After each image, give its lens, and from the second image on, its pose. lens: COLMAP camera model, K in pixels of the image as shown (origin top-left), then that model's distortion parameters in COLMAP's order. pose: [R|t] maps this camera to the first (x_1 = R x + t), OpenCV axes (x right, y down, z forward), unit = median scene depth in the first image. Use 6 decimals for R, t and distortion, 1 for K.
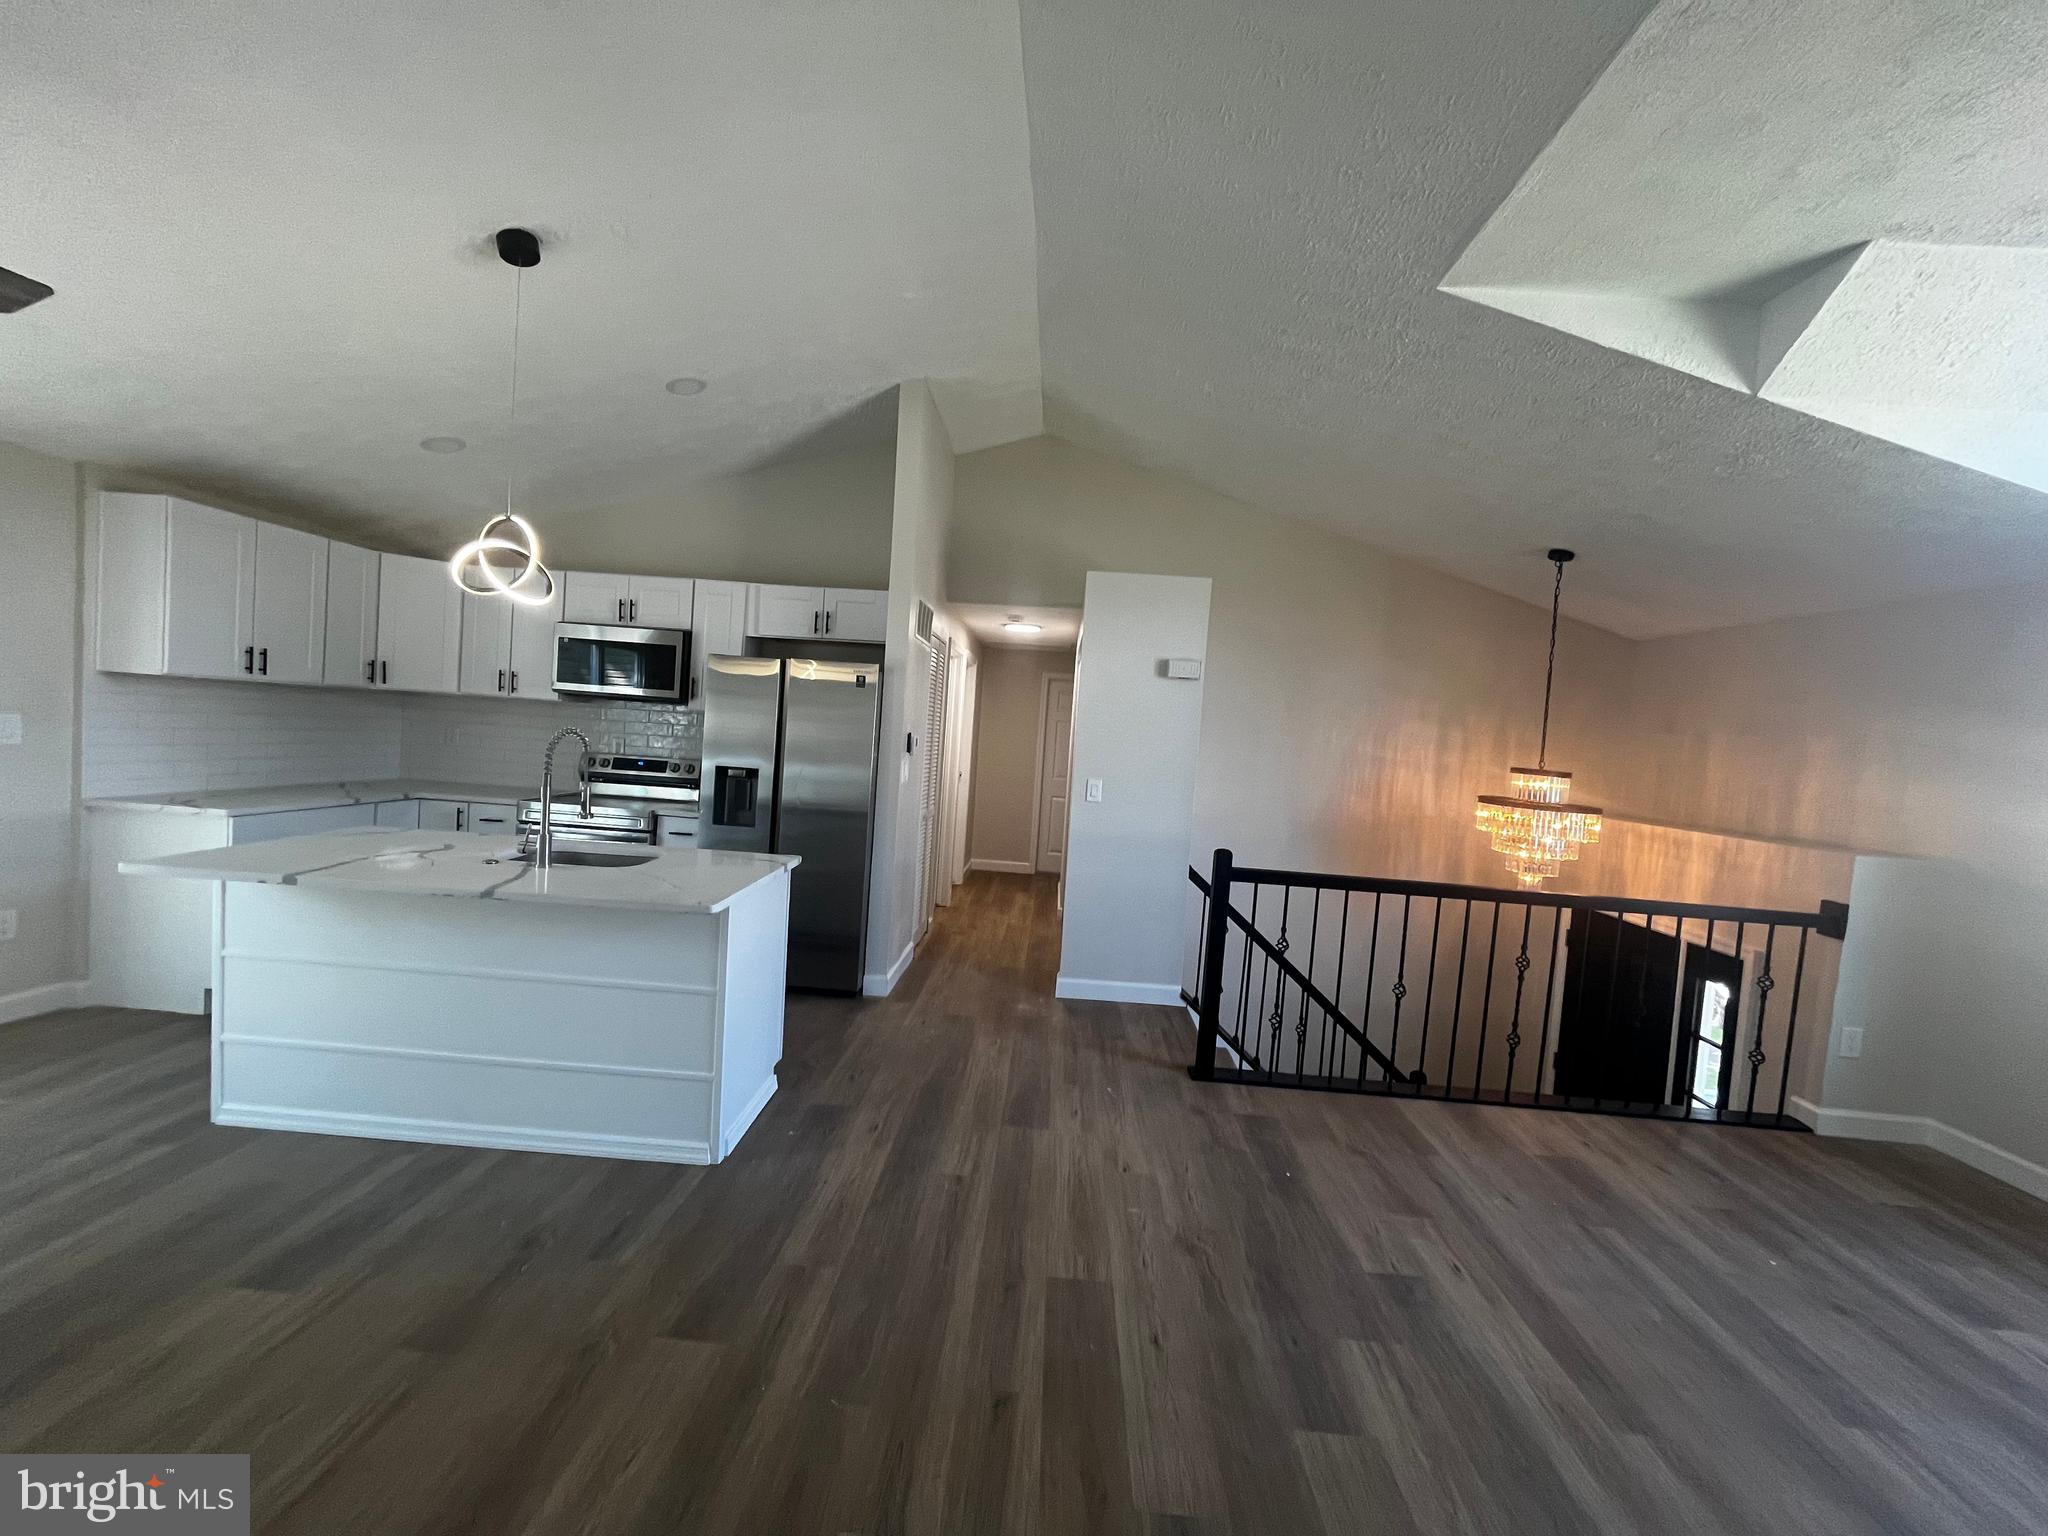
lens RADIAL K [[825.4, 0, 1021.6], [0, 825.4, 766.2], [0, 0, 1]] dist [-0.003091, 0.000199]
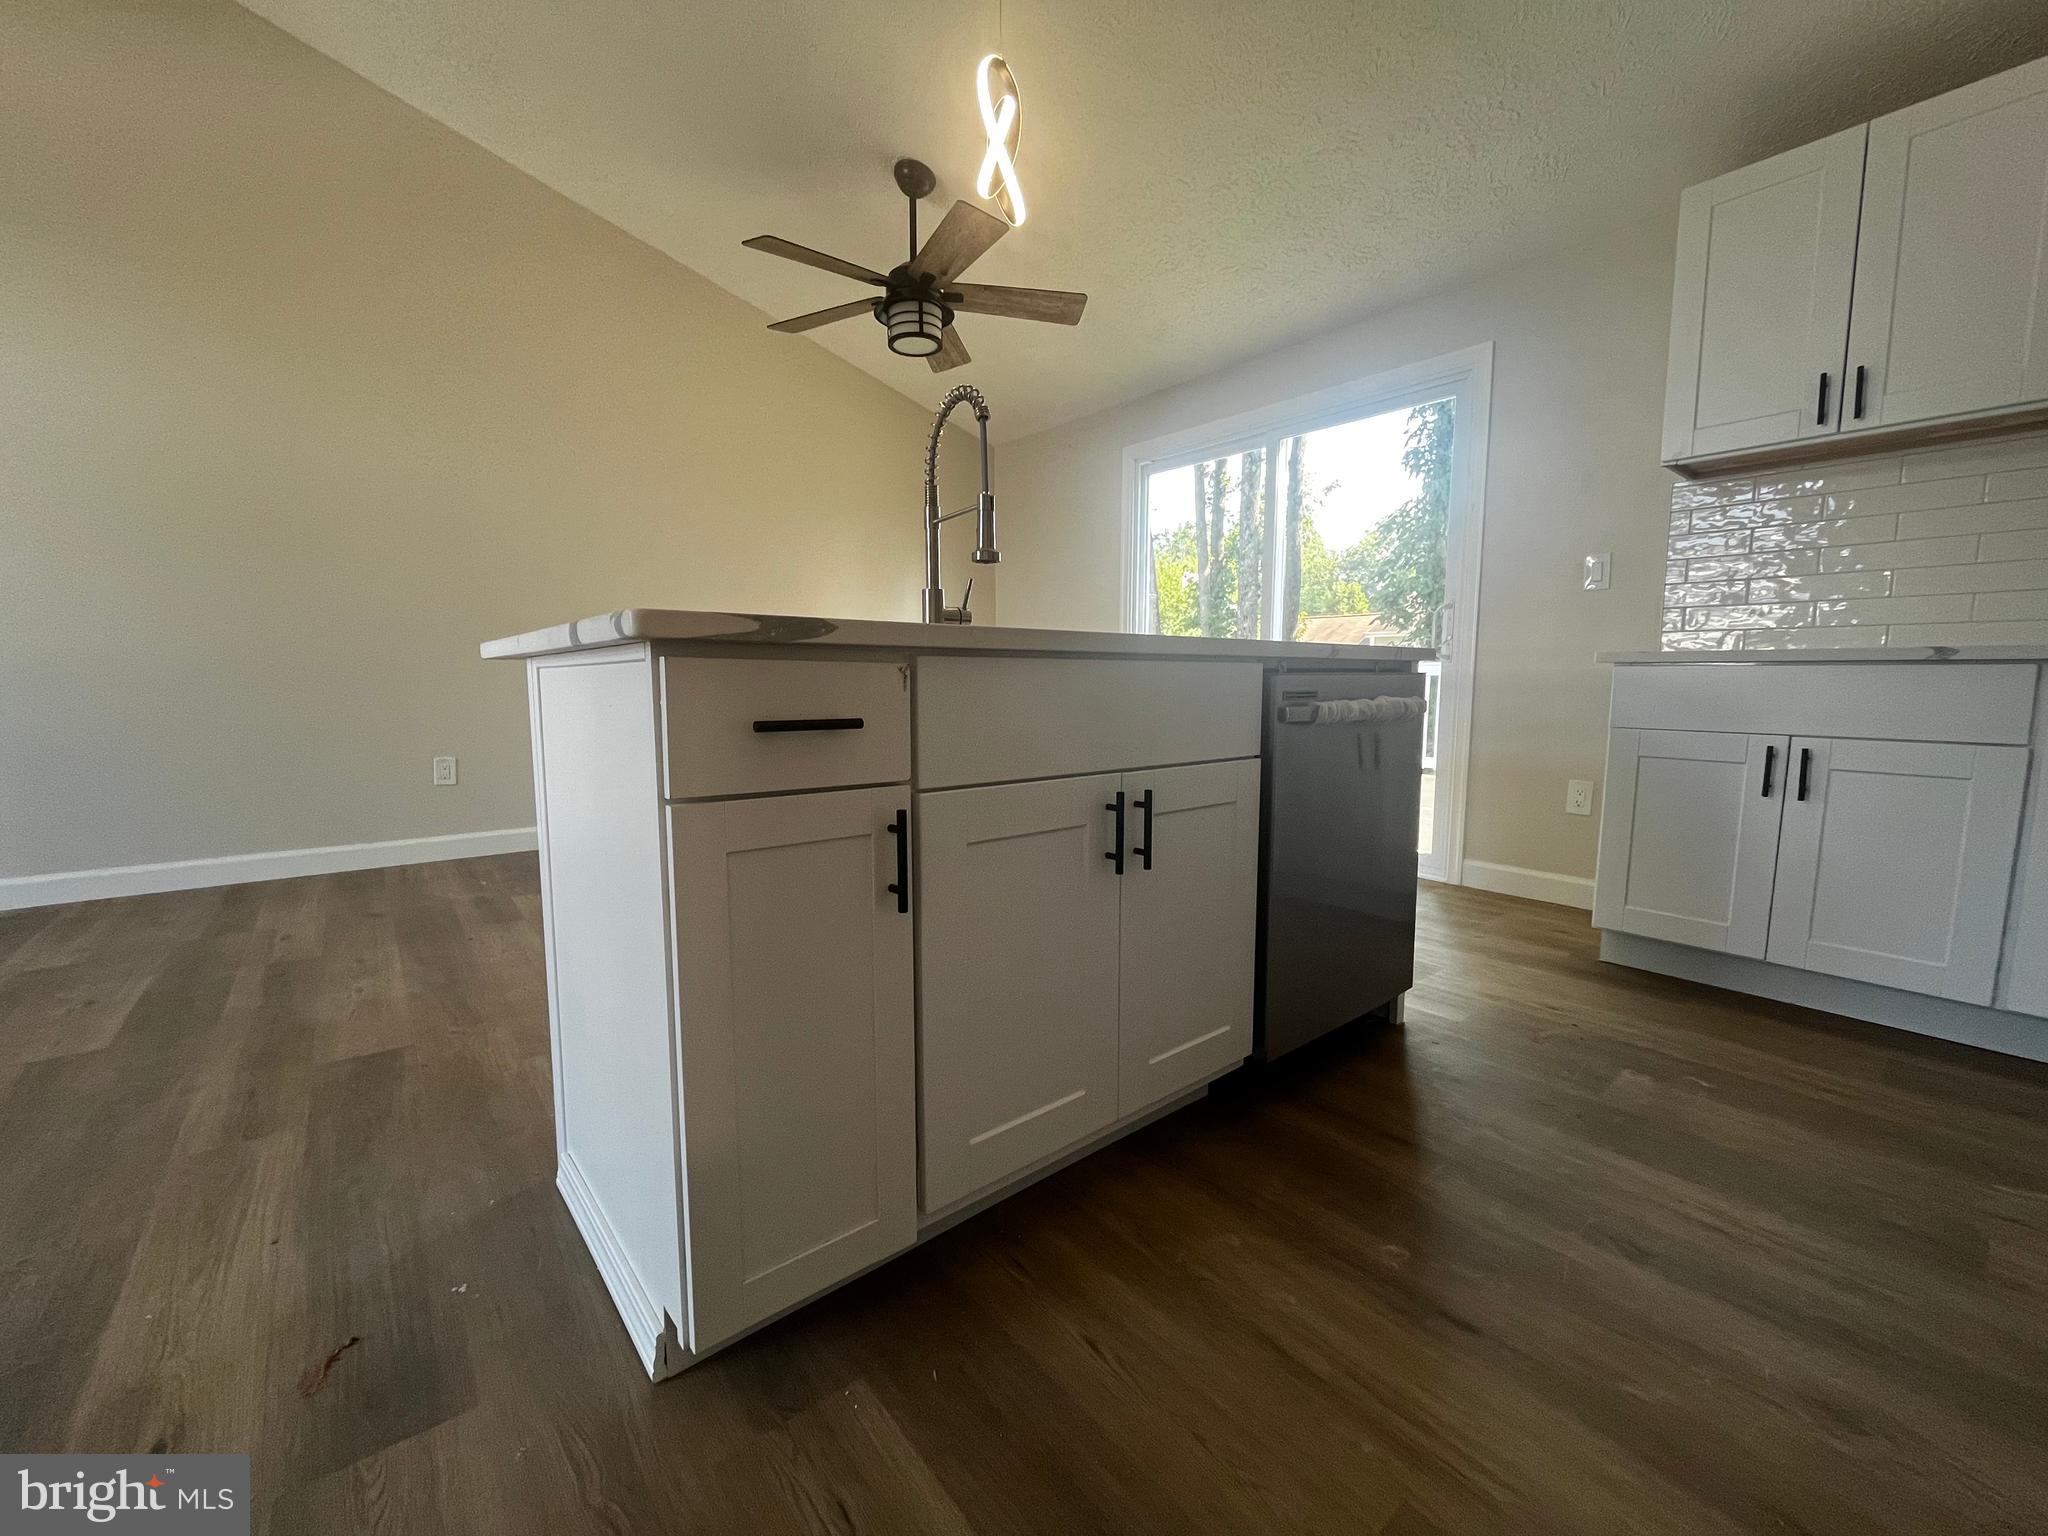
lens RADIAL K [[825.4, 0, 1021.6], [0, 825.4, 766.2], [0, 0, 1]] dist [-0.003091, 0.000199]
pose [[-0.744395, 0.006103, -0.667712, -0.162061], [-0.078424, 0.992239, 0.096500, 0.103417], [0.663119, 0.124199, -0.738138, 1.063660]]
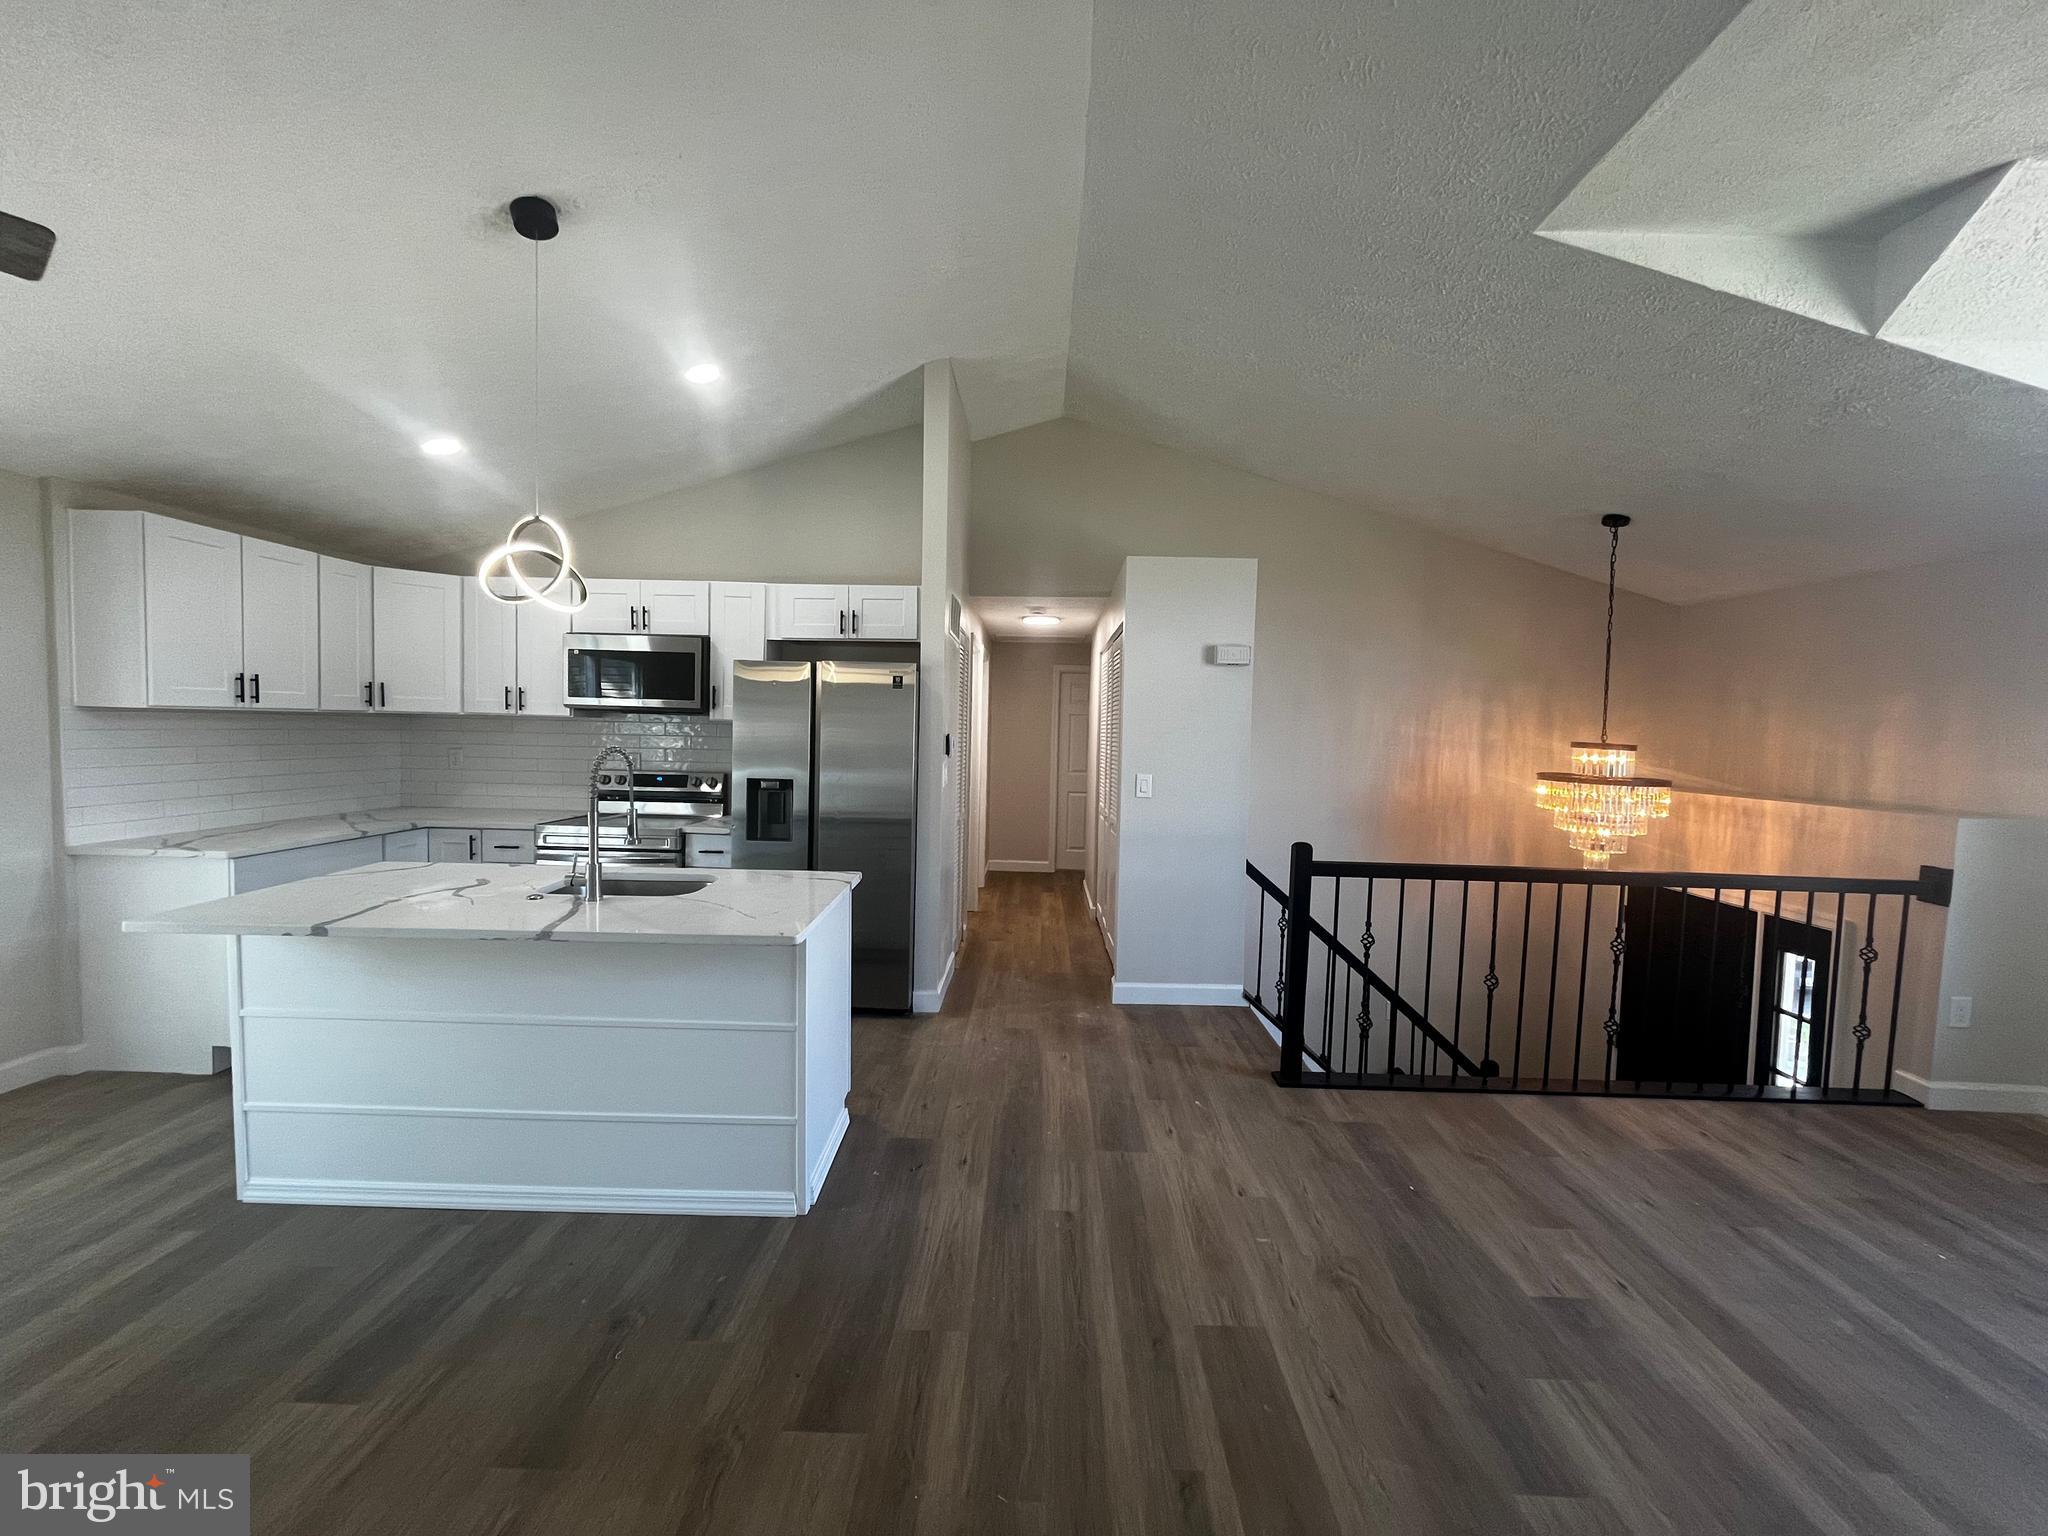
lens RADIAL K [[825.4, 0, 1021.6], [0, 825.4, 766.2], [0, 0, 1]] dist [-0.003091, 0.000199]
pose [[0.998714, -0.045401, 0.022571, -0.086164], [0.045251, 0.998950, 0.007094, -0.007561], [-0.022869, -0.006064, 0.999720, 0.055617]]
